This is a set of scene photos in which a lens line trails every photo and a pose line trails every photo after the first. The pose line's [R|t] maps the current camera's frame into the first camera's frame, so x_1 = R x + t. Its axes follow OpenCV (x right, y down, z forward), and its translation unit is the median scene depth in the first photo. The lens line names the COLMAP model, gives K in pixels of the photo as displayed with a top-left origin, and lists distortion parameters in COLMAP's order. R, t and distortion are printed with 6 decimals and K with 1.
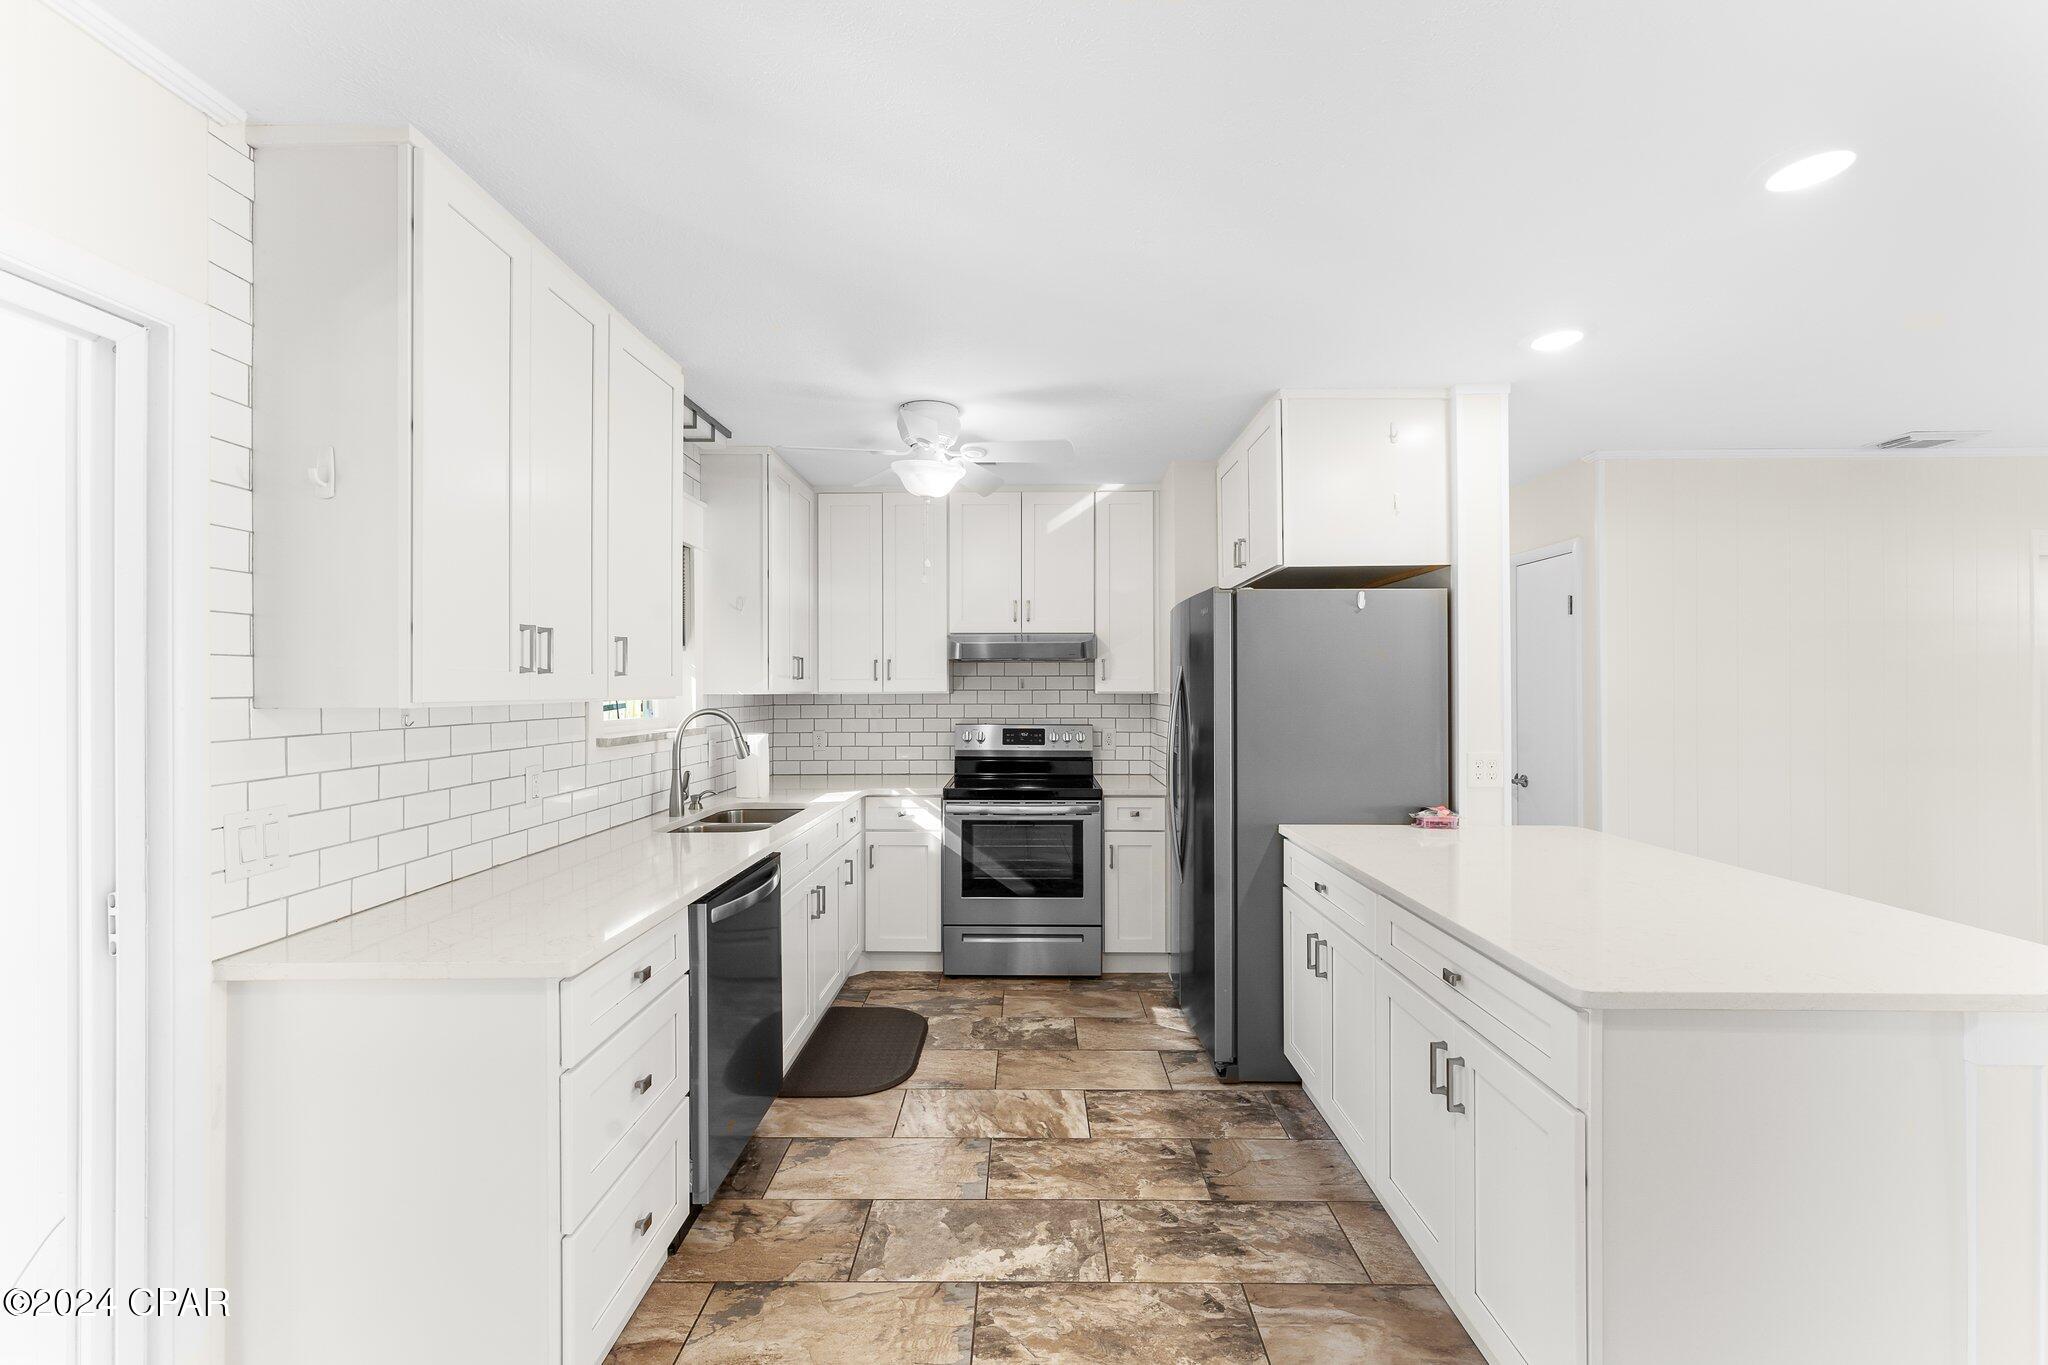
lens RADIAL K [[819.2, 0, 1013.2], [0, 819.2, 682.5], [0, 0, 1]] dist [0.000348, -0.000003]
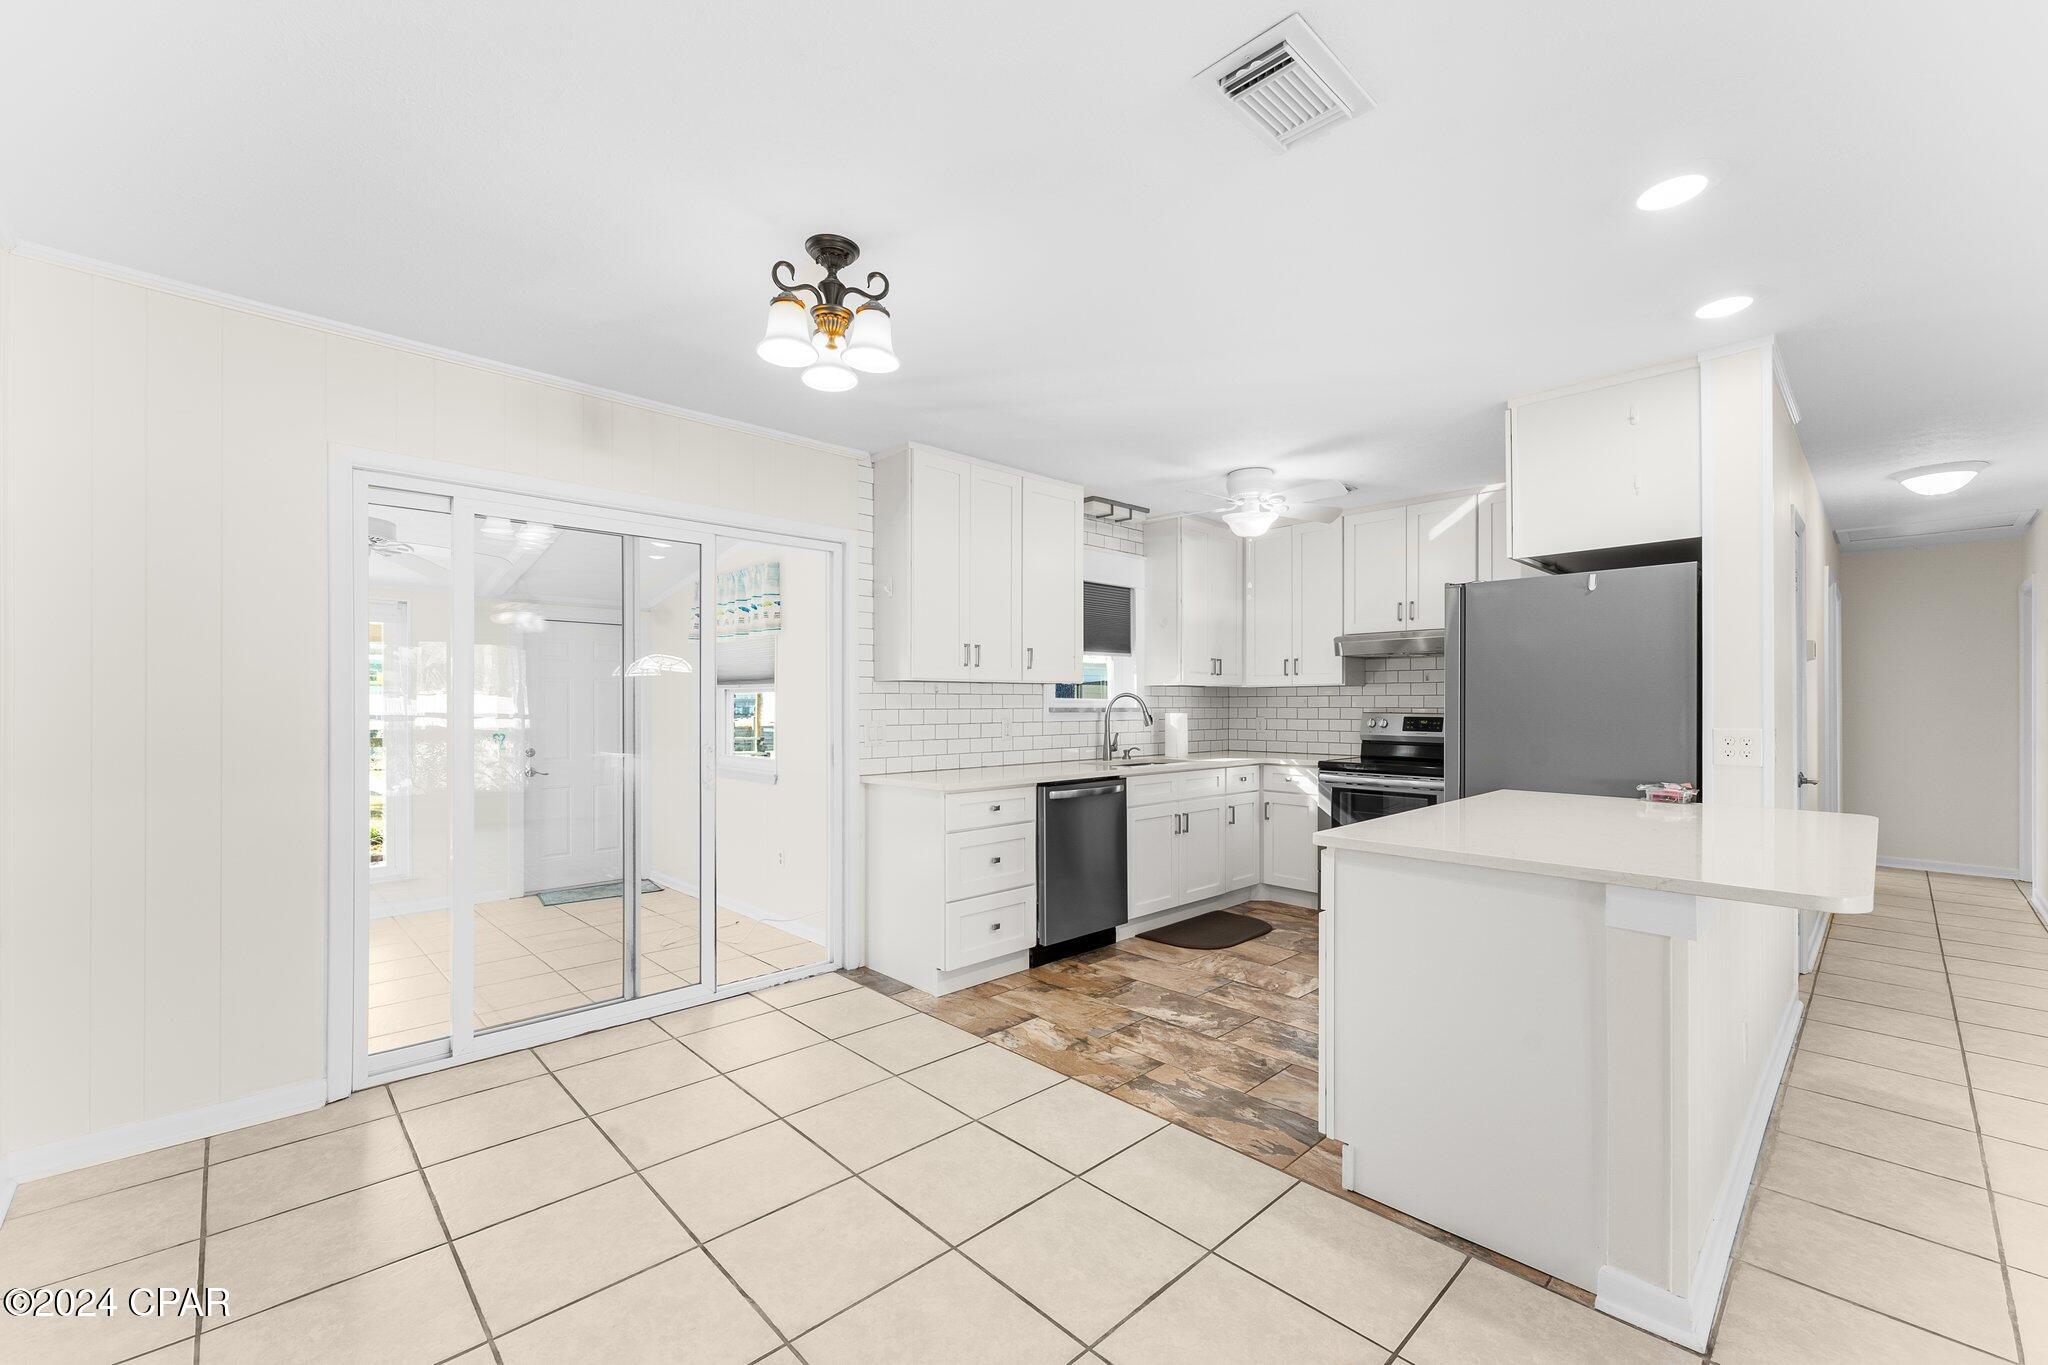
lens RADIAL K [[819.2, 0, 1022.3], [0, 819.2, 701.2], [0, 0, 1]] dist [0.000348, -0.000003]
pose [[0.706718, 0.000580, -0.707496, 0.671417], [0.003259, 0.999986, 0.004074, 0.046798], [0.707488, -0.005185, 0.706706, -0.267982]]
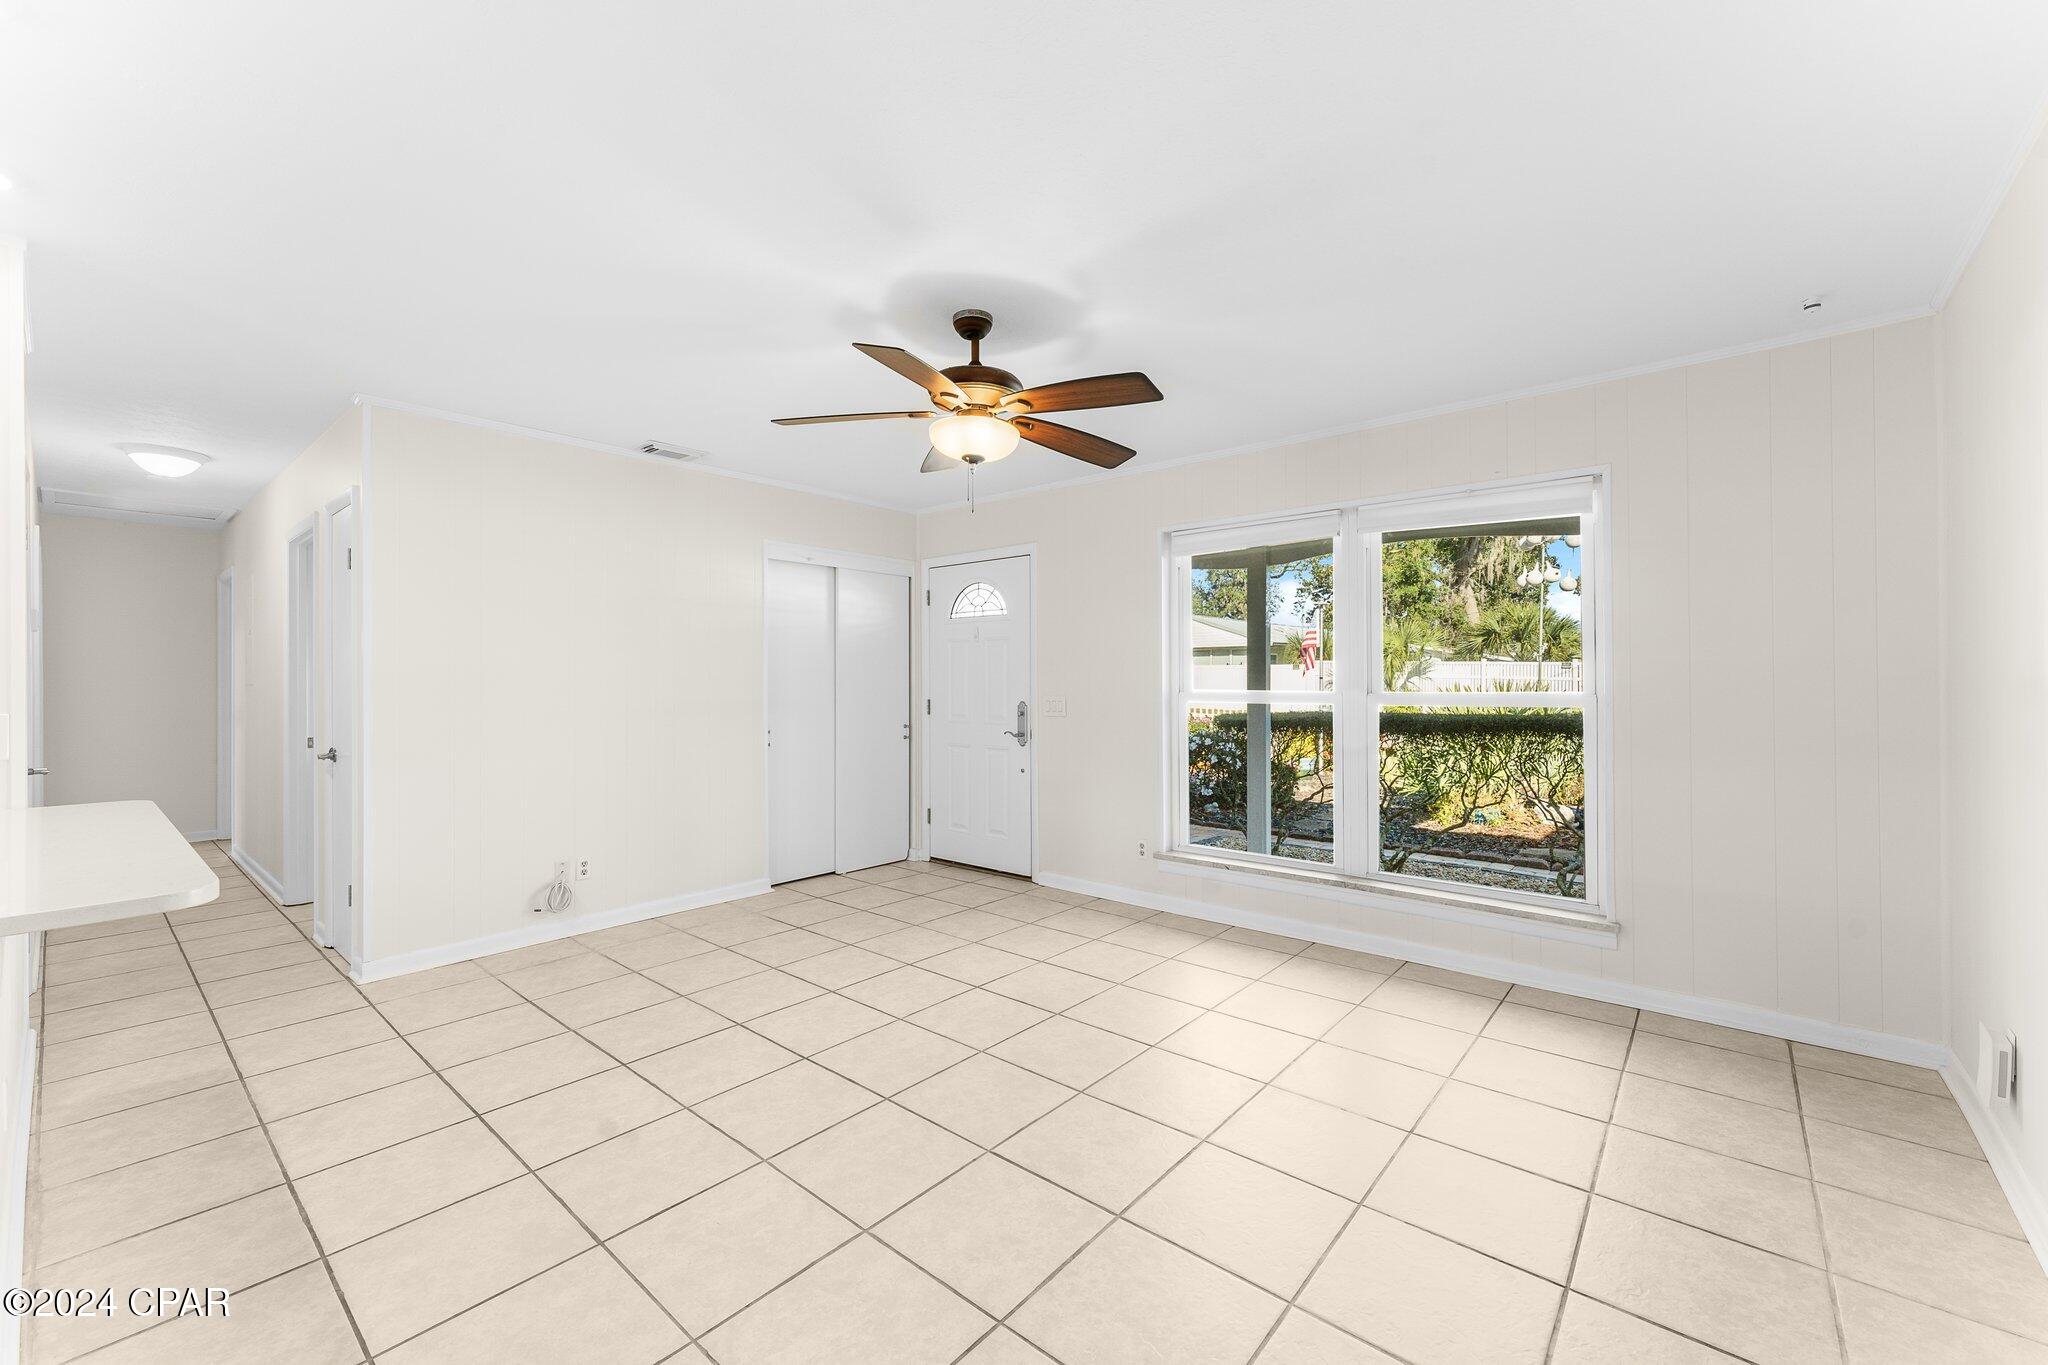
lens RADIAL K [[819.2, 0, 1025.2], [0, 819.2, 681.8], [0, 0, 1]] dist [0.000348, -0.000003]
pose [[0.629712, -0.001310, 0.776828, 0.602236], [-0.005346, 0.999968, 0.006020, 0.045311], [-0.776810, -0.007944, 0.629685, -0.221752]]
